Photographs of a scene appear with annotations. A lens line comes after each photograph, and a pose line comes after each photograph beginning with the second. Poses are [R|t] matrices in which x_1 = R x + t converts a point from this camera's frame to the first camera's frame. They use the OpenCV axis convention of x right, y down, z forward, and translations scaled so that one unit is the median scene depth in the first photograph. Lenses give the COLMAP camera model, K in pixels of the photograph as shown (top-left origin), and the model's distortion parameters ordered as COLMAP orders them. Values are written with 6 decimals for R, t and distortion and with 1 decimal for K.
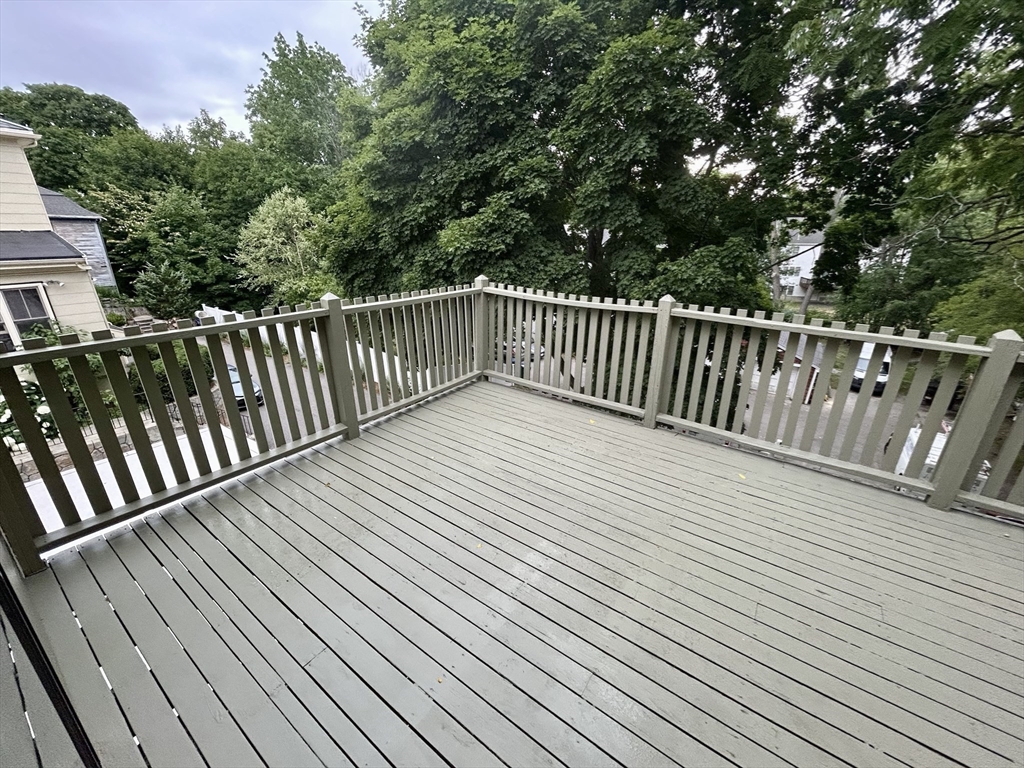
lens RADIAL K [[415.4, 0, 512.0], [0, 415.4, 384.0], [0, 0, 1]] dist [0.010121, -0.000139]
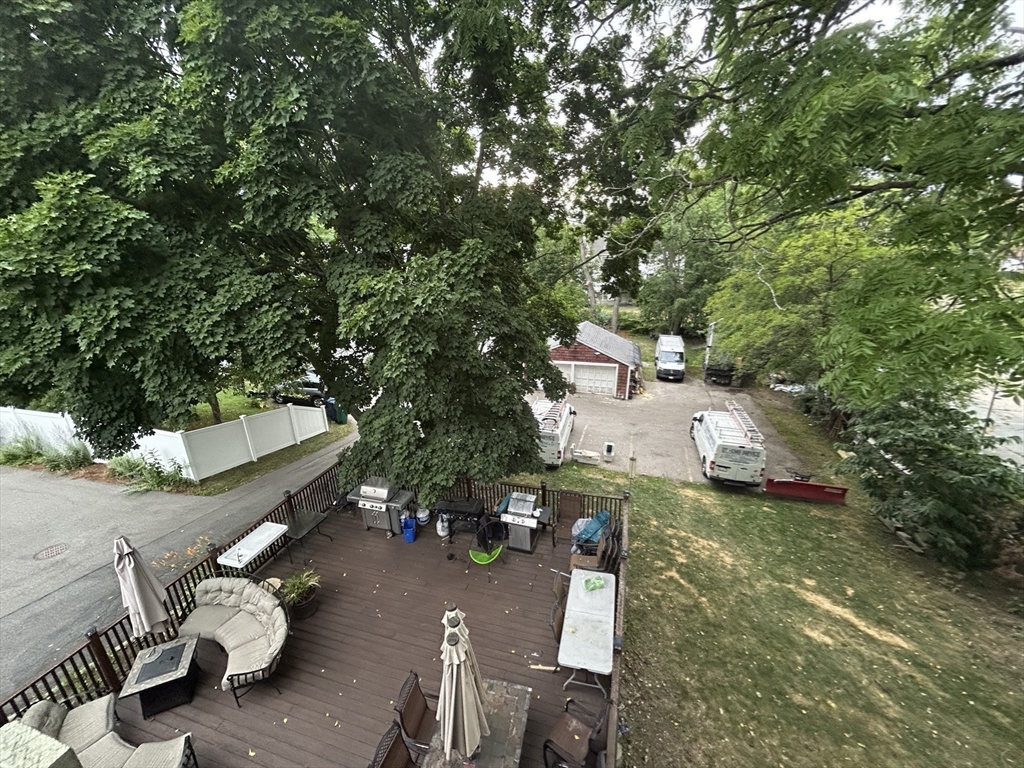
lens RADIAL K [[412.3, 0, 512.0], [0, 412.3, 384.0], [0, 0, 1]] dist [0.000431, -0.000200]
pose [[0.937915, -0.139459, 0.317595, 0.189445], [0.151901, 0.988287, -0.014626, -0.042878], [-0.311835, 0.061961, 0.948114, 0.170085]]
